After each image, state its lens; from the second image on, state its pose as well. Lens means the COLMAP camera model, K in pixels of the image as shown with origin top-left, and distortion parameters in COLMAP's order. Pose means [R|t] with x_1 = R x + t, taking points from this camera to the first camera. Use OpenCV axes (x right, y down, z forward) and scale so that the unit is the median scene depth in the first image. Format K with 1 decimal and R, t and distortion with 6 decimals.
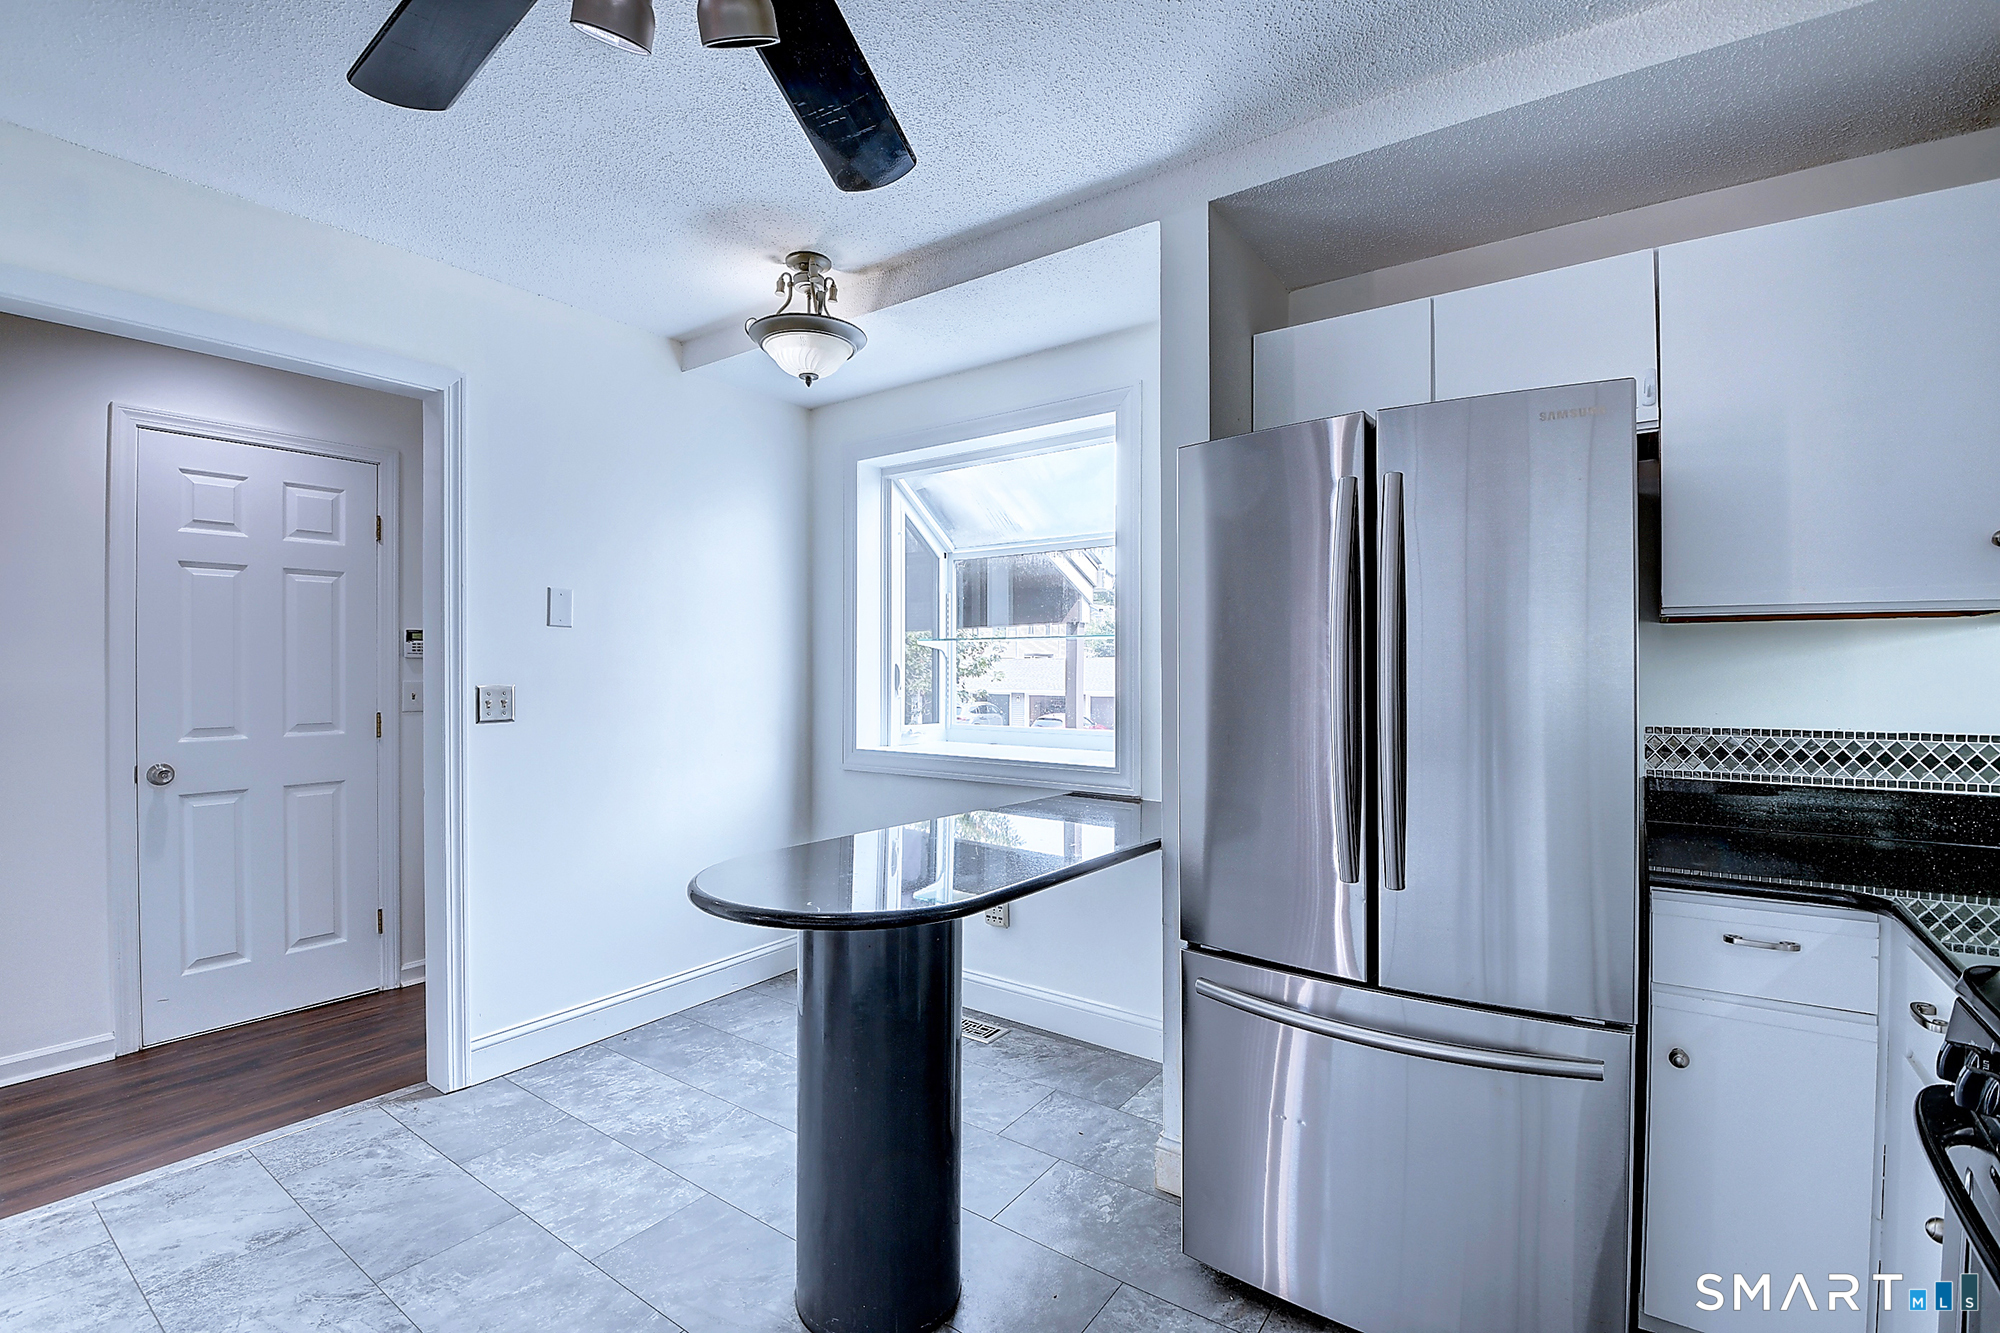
lens RADIAL K [[909.3, 0, 980.1], [0, 909.3, 672.5], [0, 0, 1]] dist [0.000737, -0.010220]
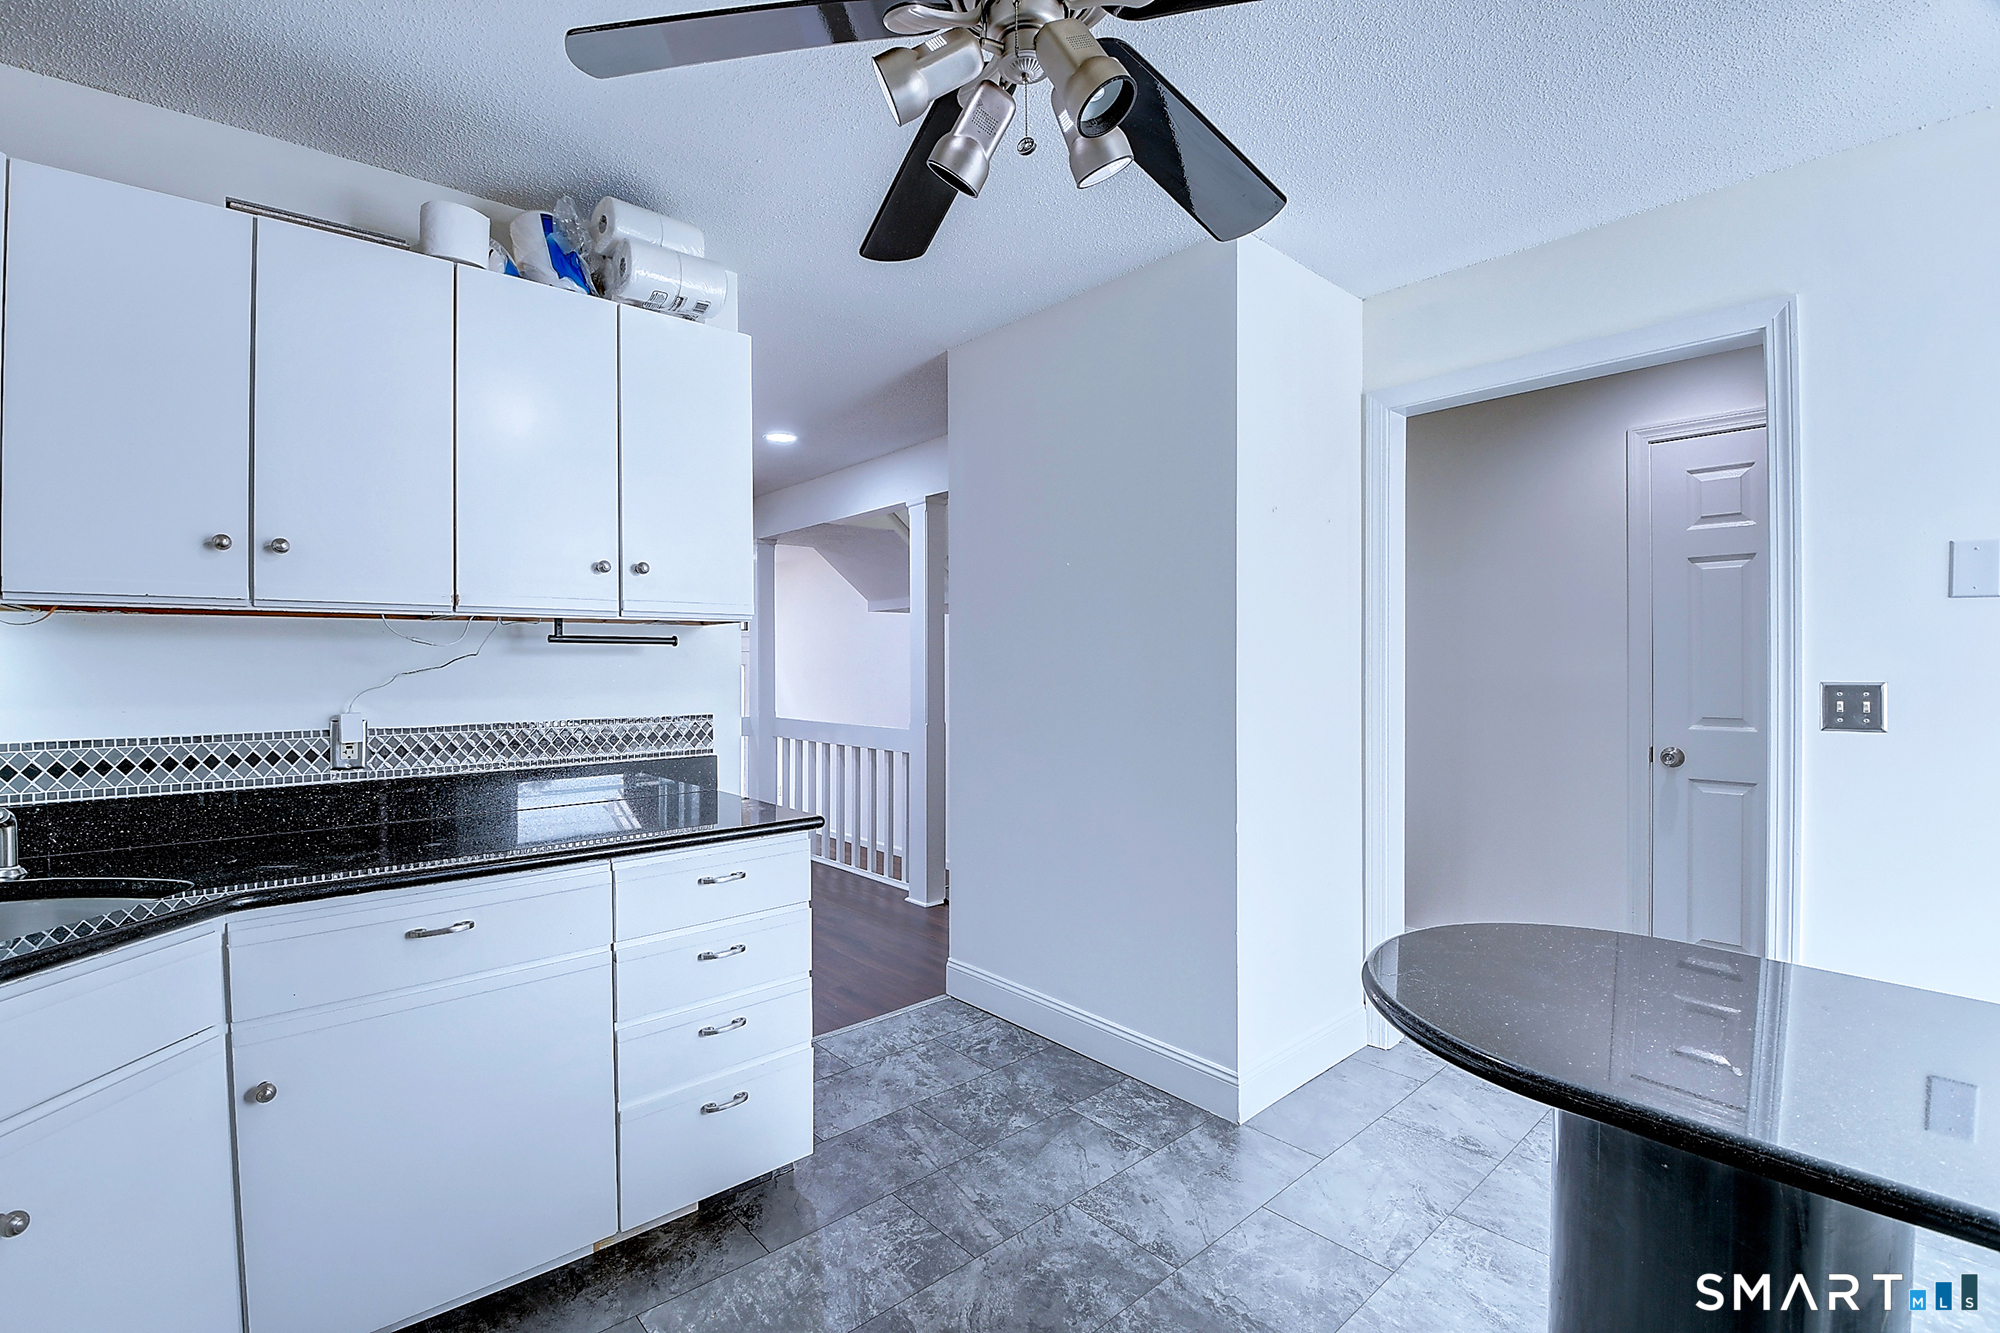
lens RADIAL K [[909.3, 0, 980.1], [0, 909.3, 672.5], [0, 0, 1]] dist [0.000737, -0.010220]
pose [[-0.209723, 0.012732, -0.977678, 0.344569], [-0.003184, 0.999901, 0.013704, -0.001337], [0.977756, 0.005987, -0.209661, 0.430589]]
